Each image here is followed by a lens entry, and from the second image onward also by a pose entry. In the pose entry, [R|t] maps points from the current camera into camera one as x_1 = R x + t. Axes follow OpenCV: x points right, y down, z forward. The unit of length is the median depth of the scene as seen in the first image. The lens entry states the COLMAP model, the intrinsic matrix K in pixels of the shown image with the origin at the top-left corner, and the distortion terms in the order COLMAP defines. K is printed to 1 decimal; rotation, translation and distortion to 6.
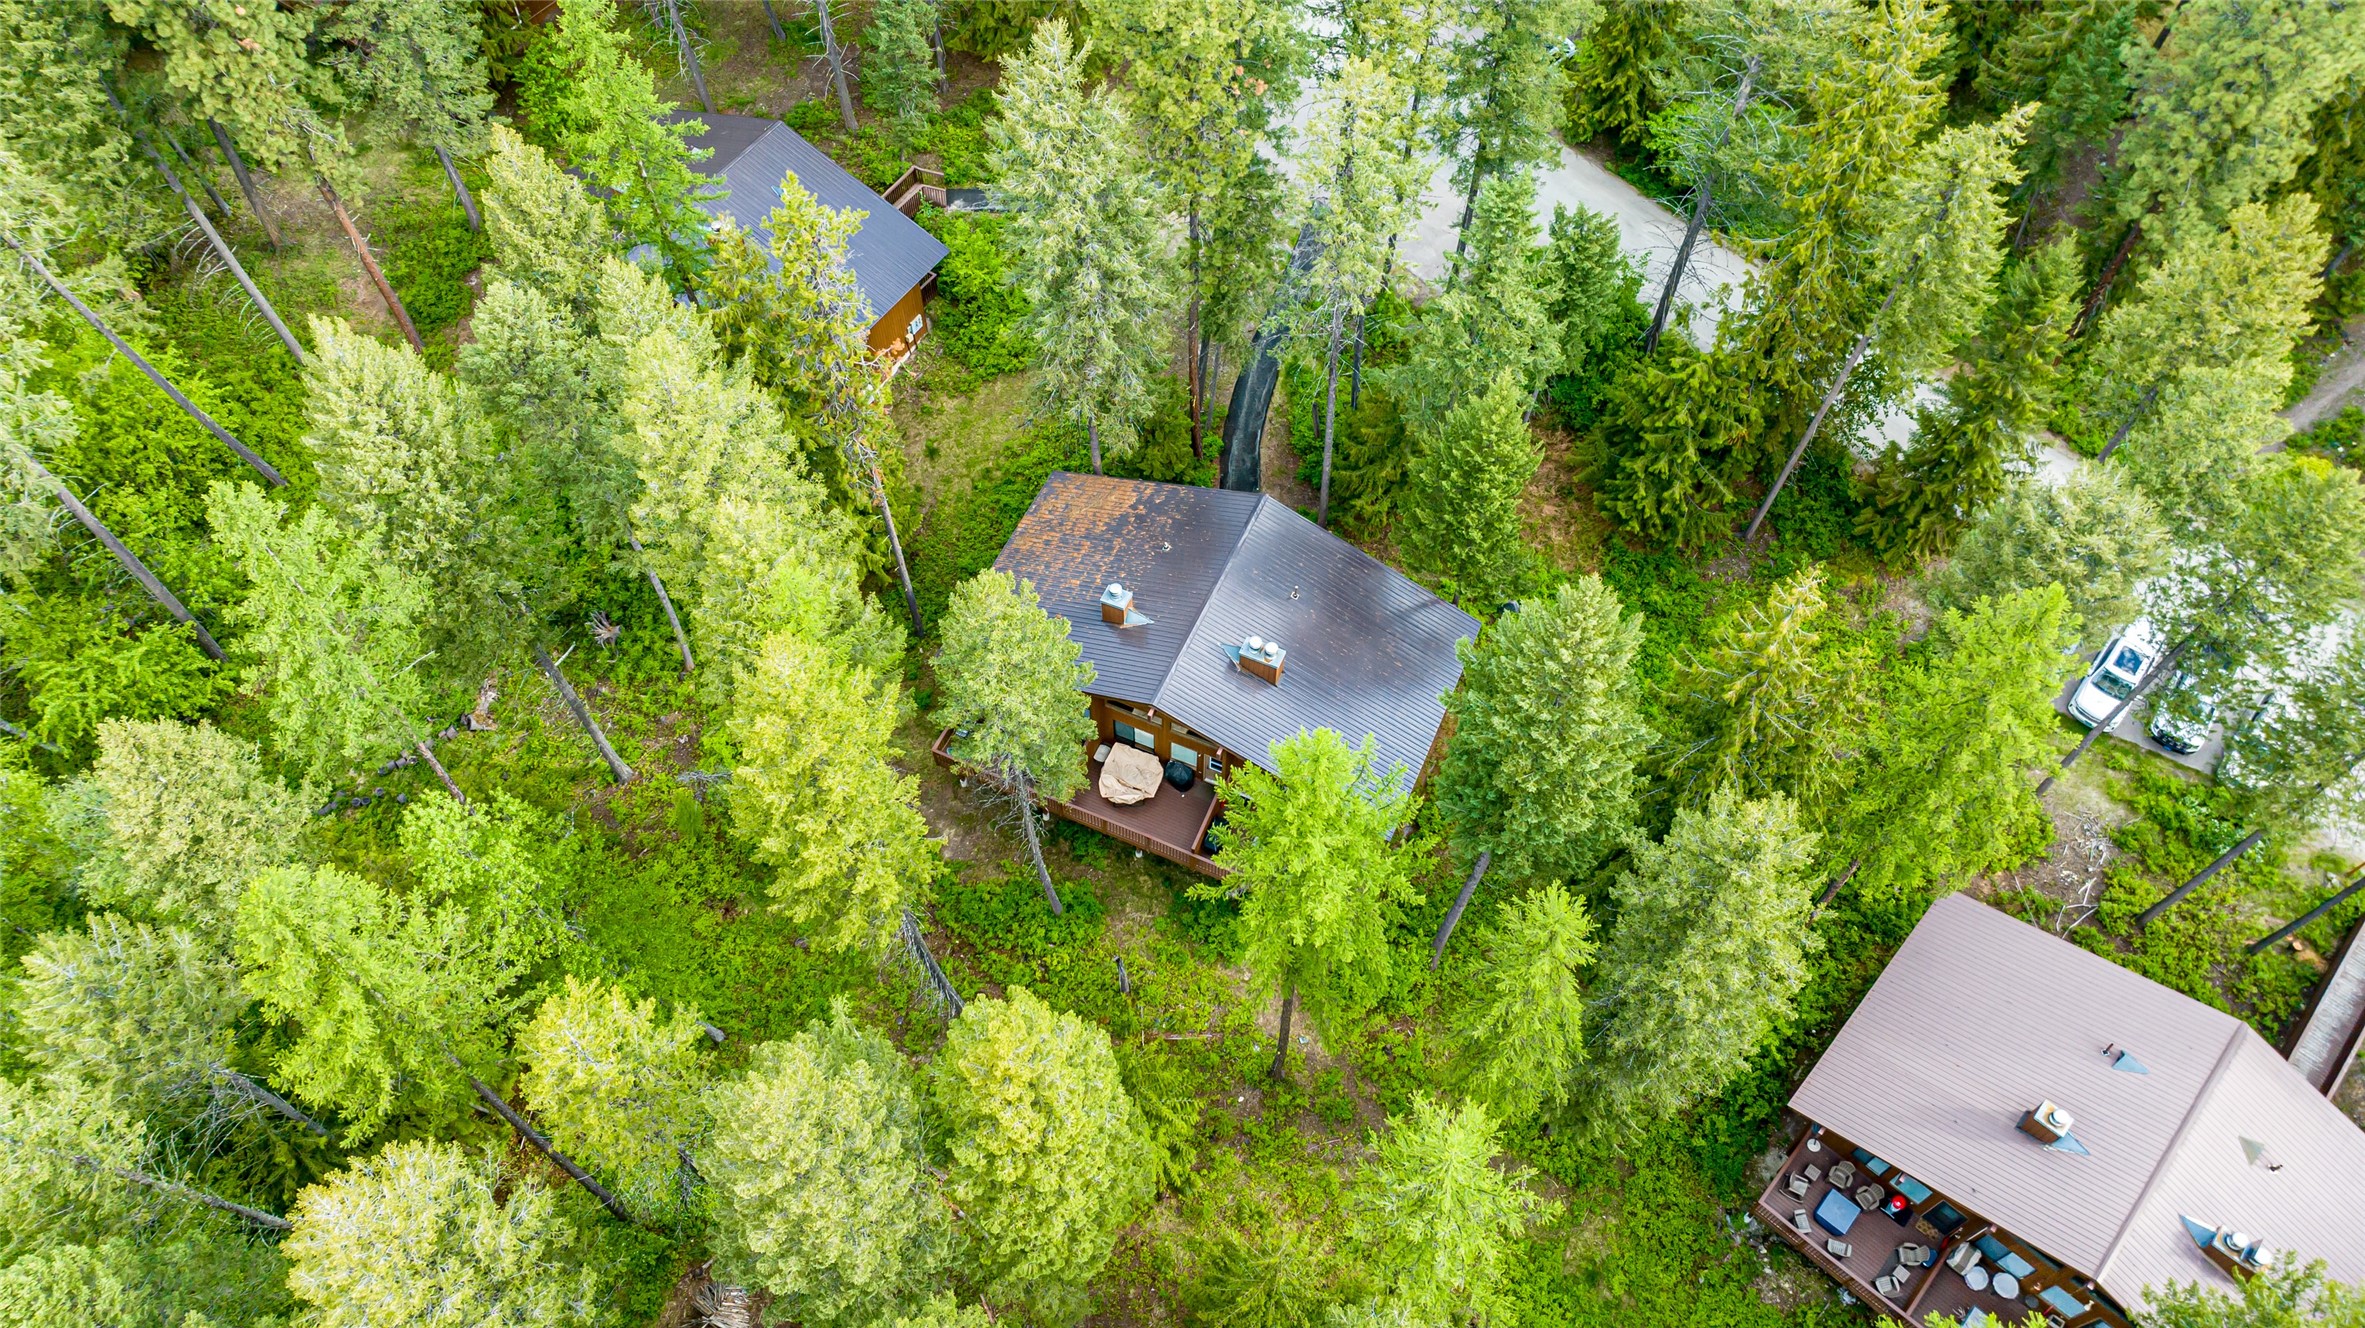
lens RADIAL K [[1704.8, 0, 1182.5], [0, 1704.8, 664.0], [0, 0, 1]] dist [-0.021731, -0.000817]
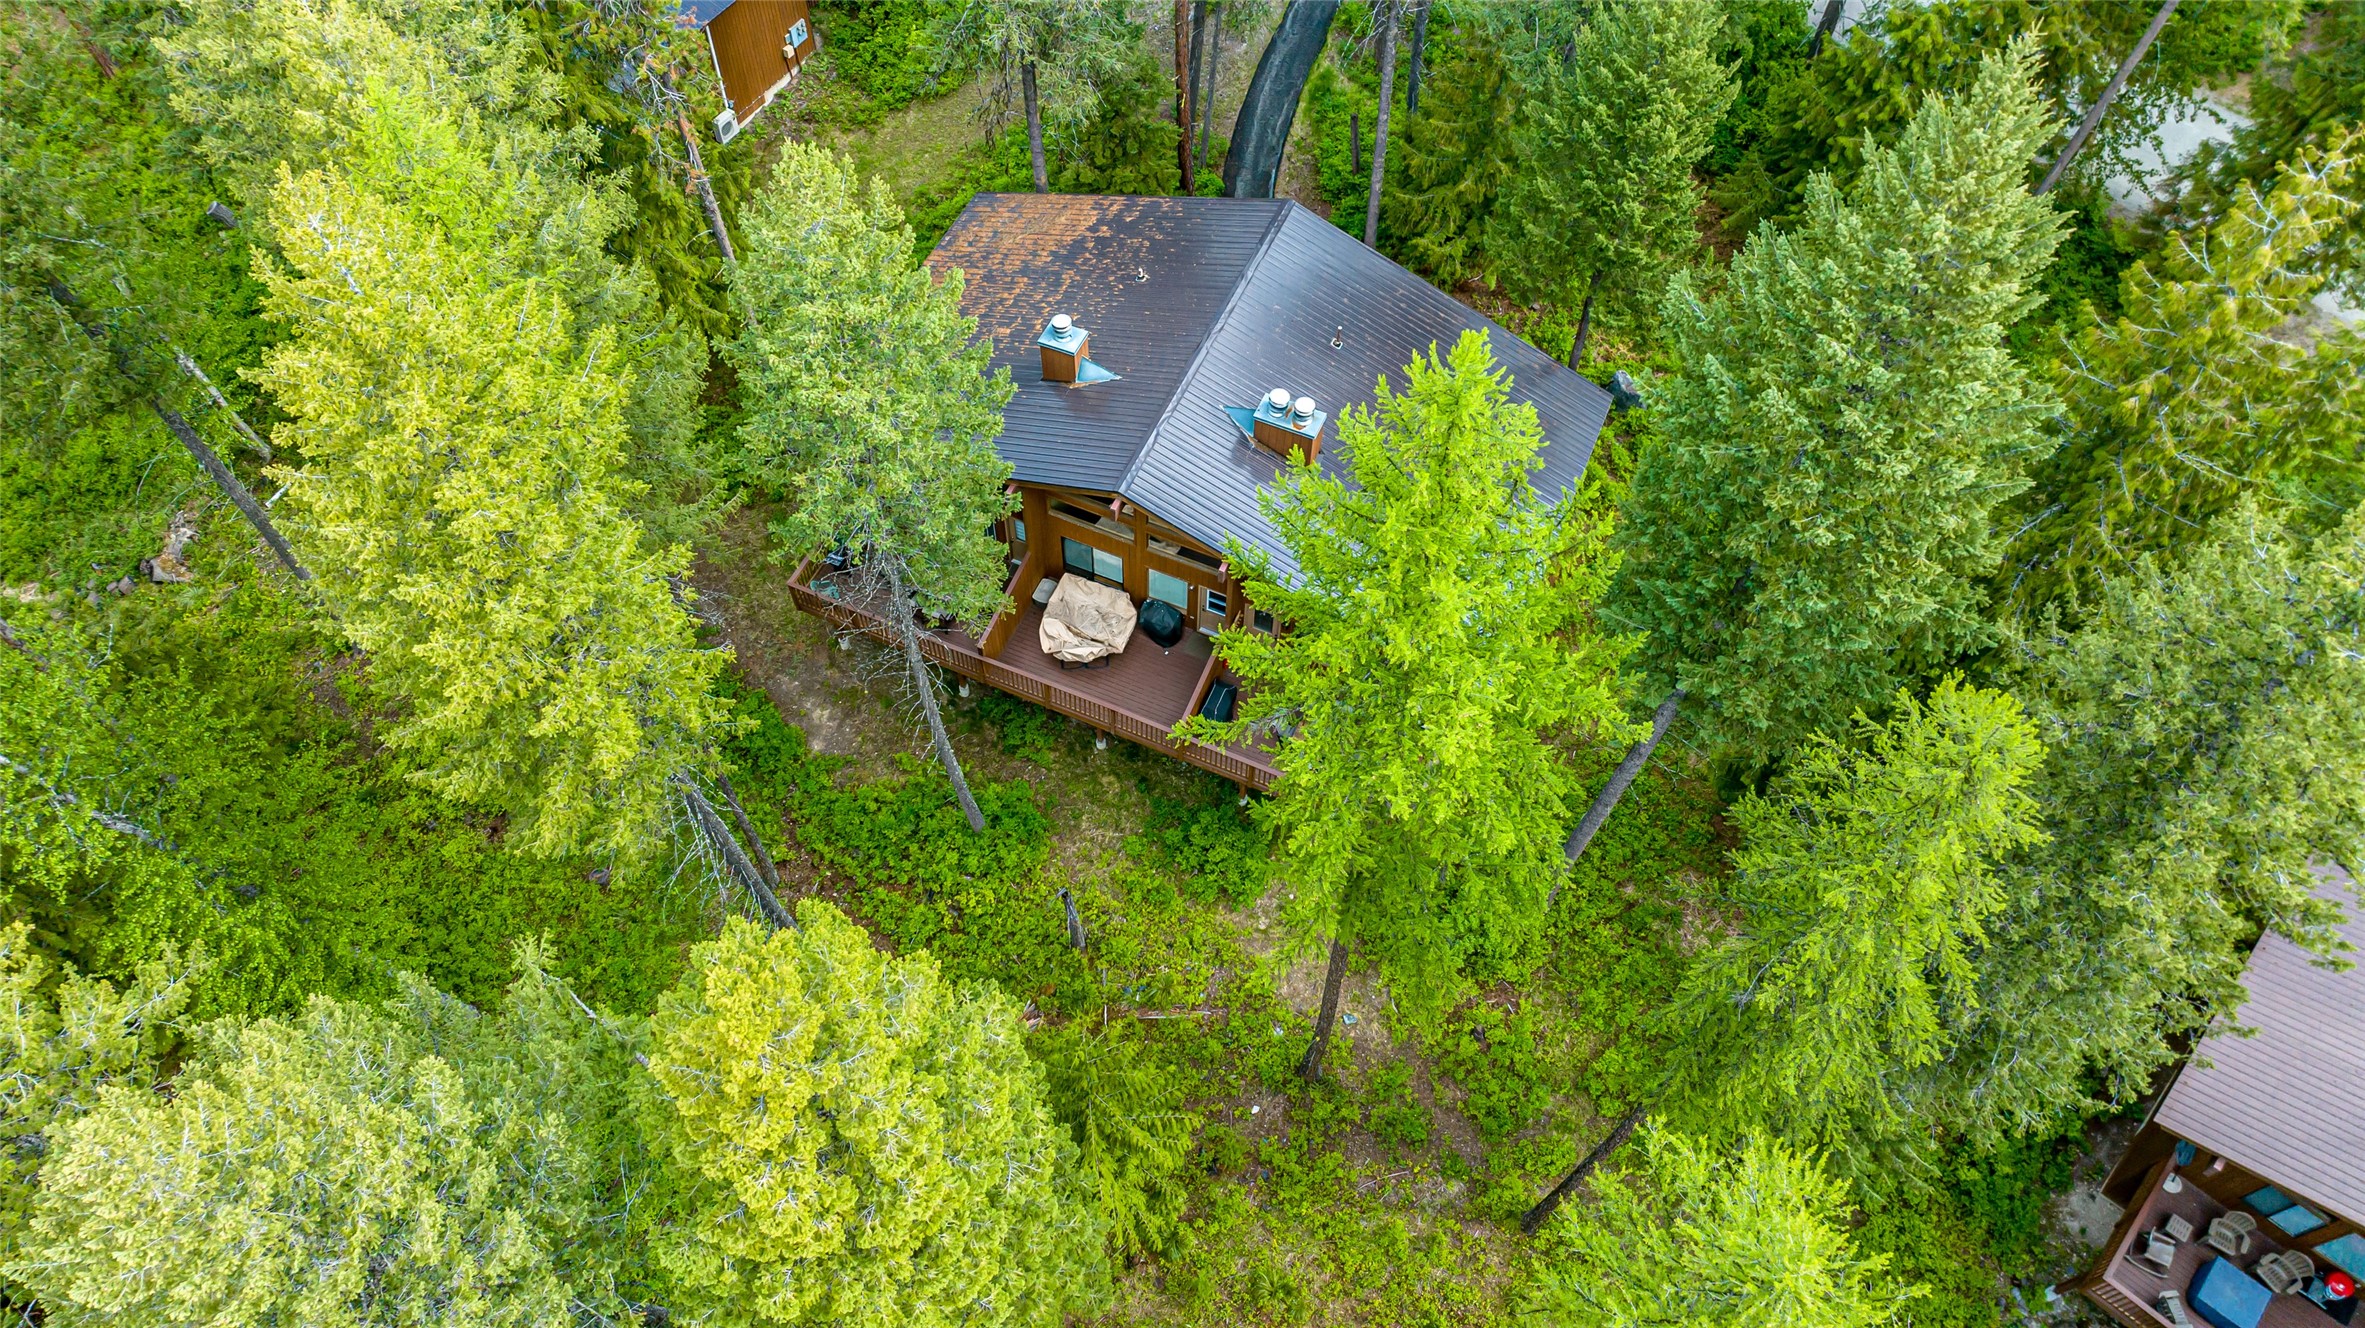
lens RADIAL K [[1735.1, 0, 1182.5], [0, 1735.1, 664.0], [0, 0, 1]] dist [-0.042174, 0.039301]
pose [[0.999970, -0.000474, 0.007762, 0.001369], [0.000379, 0.999926, 0.012191, 0.078235], [-0.007768, -0.012188, 0.999896, 0.345408]]
